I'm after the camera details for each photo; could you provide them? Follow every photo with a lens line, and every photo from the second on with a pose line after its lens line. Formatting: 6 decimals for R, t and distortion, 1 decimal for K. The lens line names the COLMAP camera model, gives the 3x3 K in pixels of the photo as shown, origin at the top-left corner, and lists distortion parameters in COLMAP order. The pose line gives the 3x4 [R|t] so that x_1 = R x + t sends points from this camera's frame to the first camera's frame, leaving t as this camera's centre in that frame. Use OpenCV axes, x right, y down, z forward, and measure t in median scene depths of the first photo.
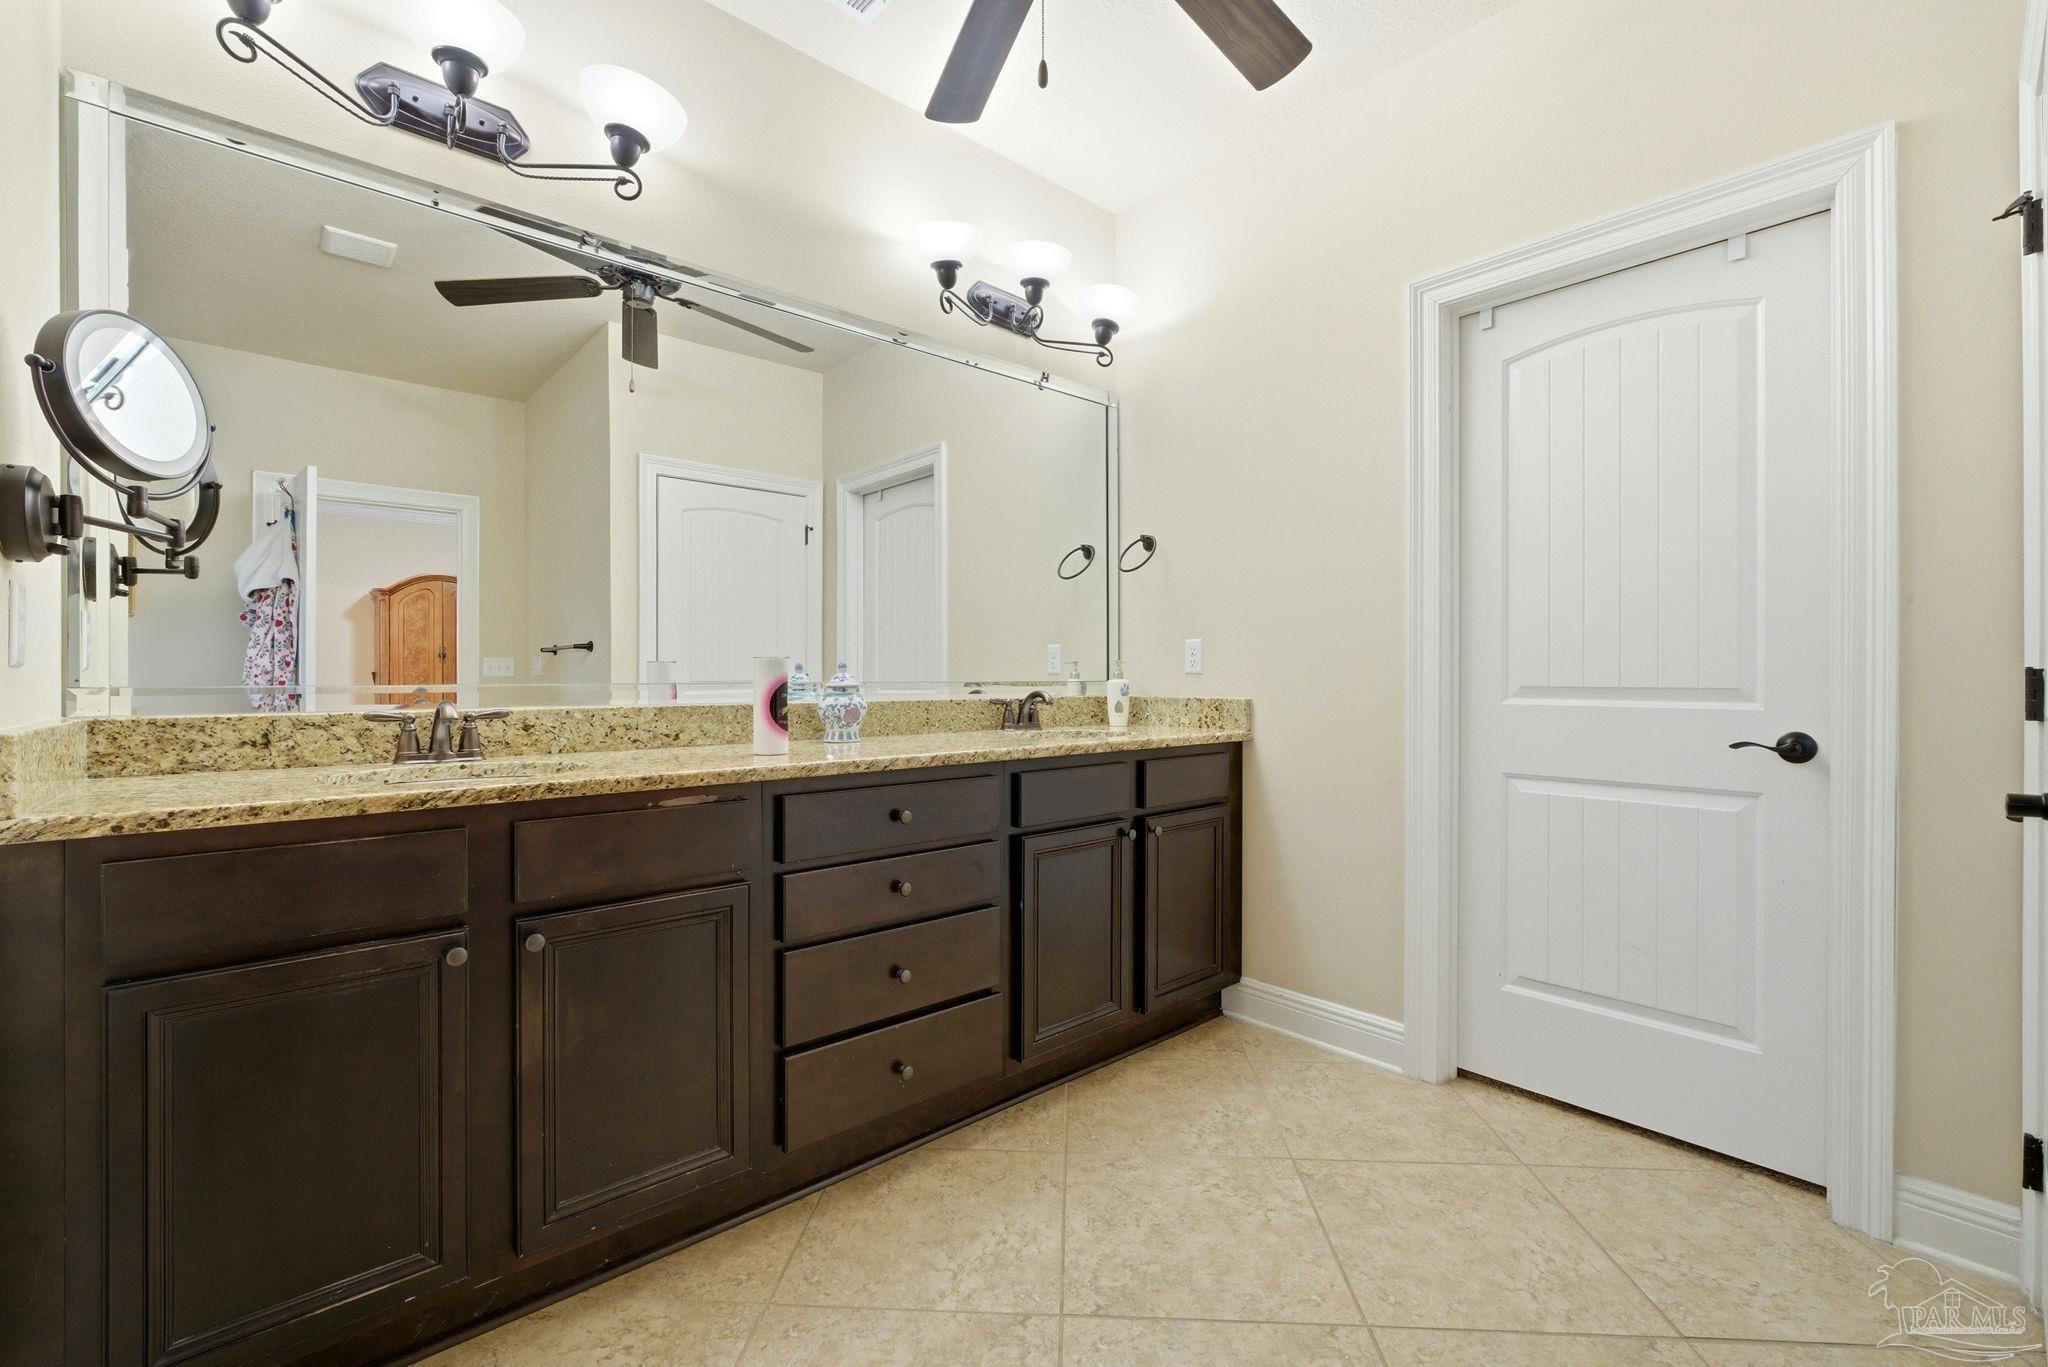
lens RADIAL K [[891.4, 0, 1027.5], [0, 891.4, 676.0], [0, 0, 1]] dist [-0.002952, -0.000322]
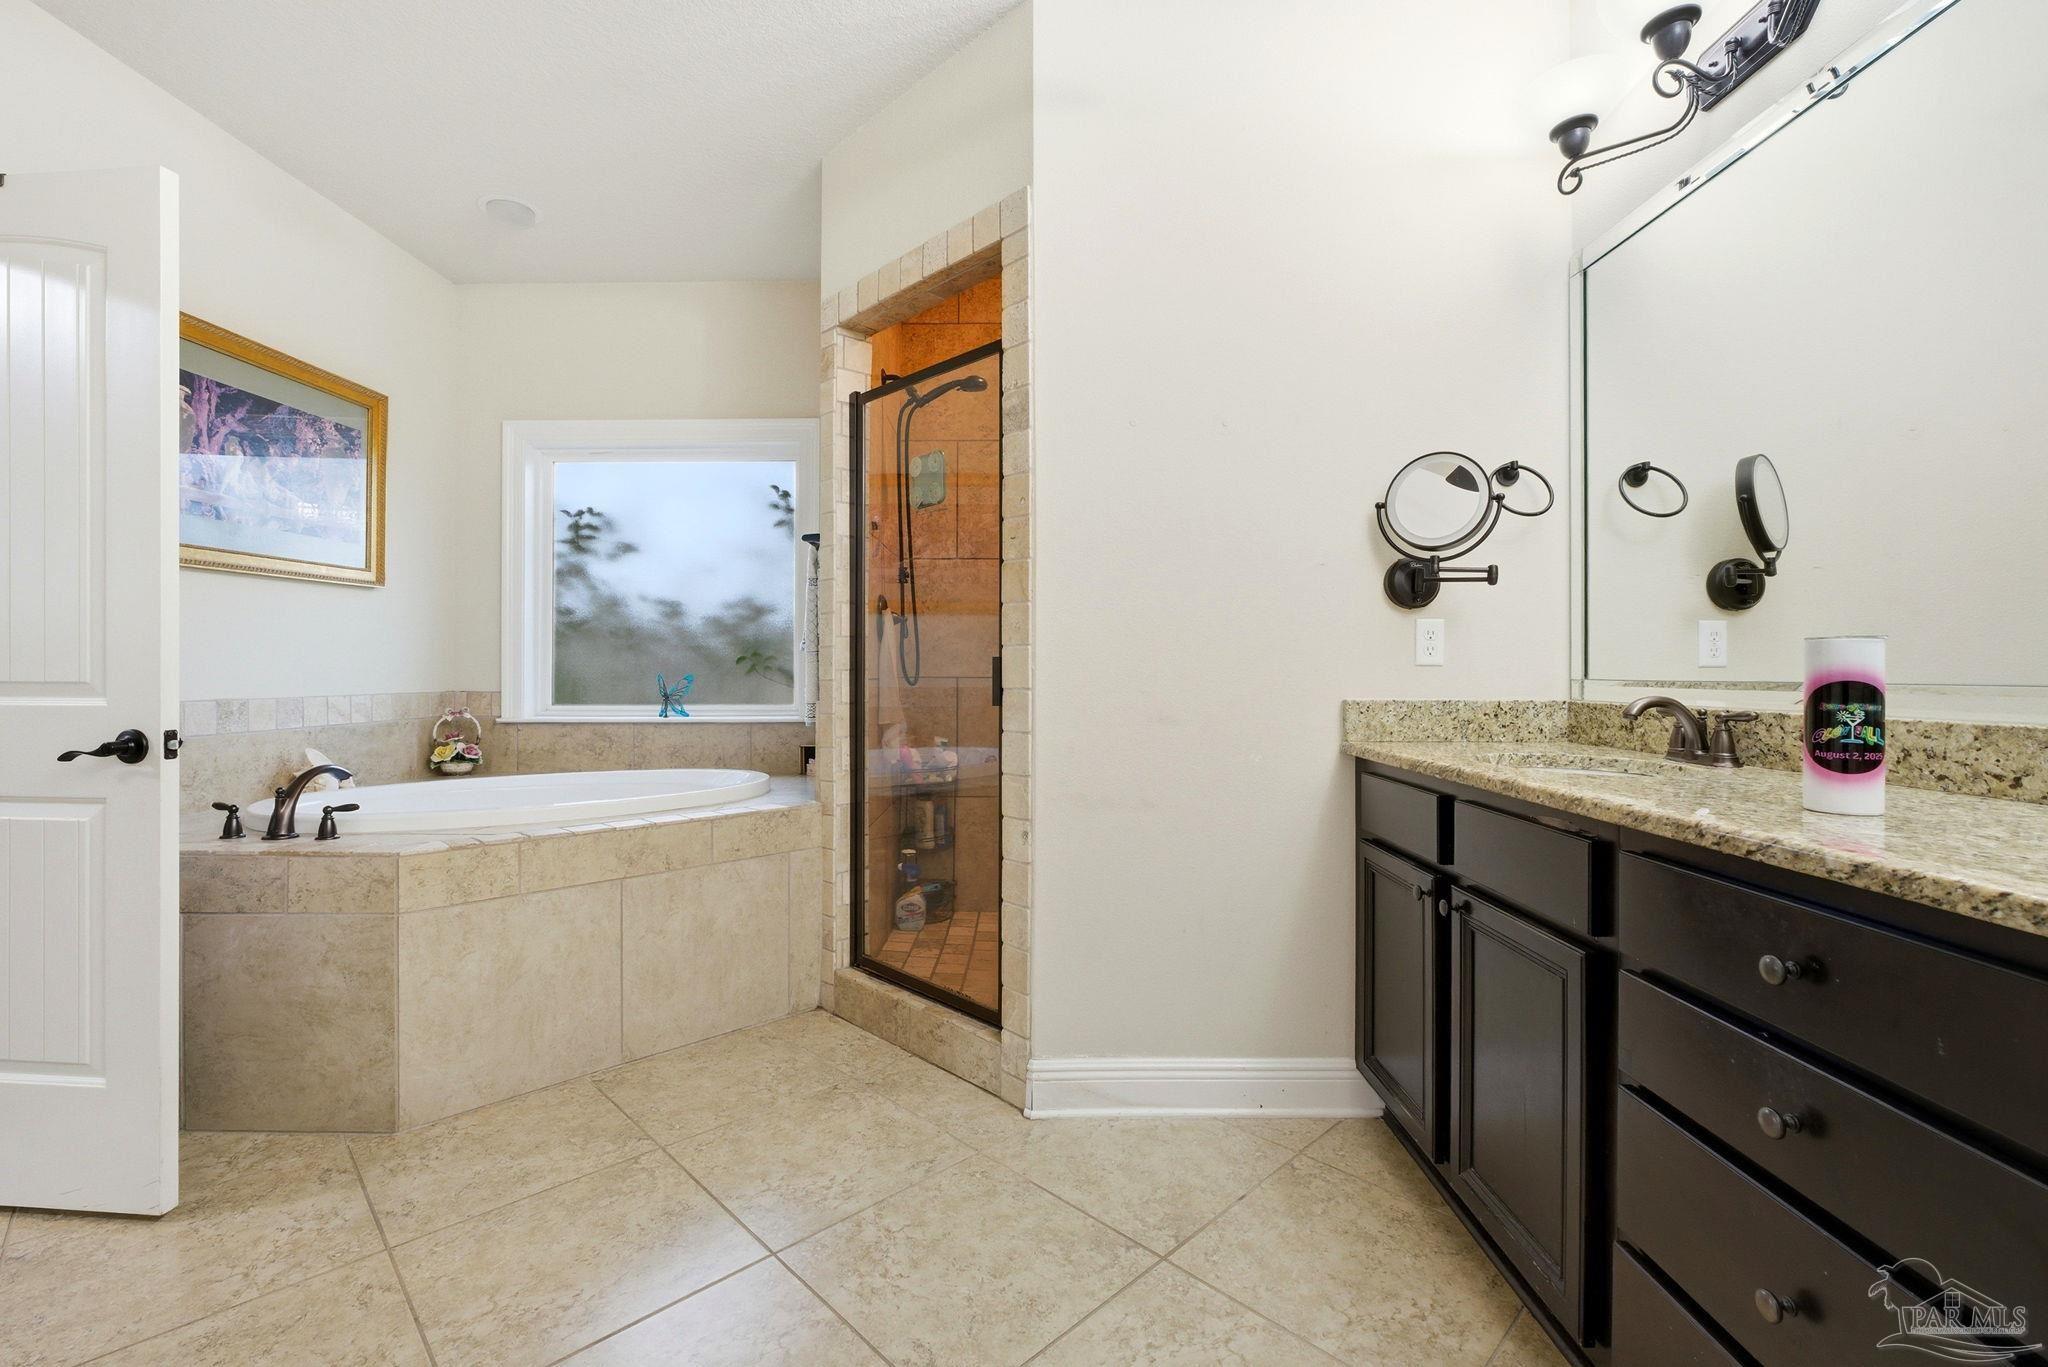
lens RADIAL K [[891.4, 0, 1021.4], [0, 891.4, 676.1], [0, 0, 1]] dist [-0.002952, -0.000322]
pose [[-0.673398, 0.001876, -0.739278, 0.485781], [-0.004454, 0.999968, 0.006594, 0.001727], [0.739267, 0.007732, -0.673369, 1.036614]]
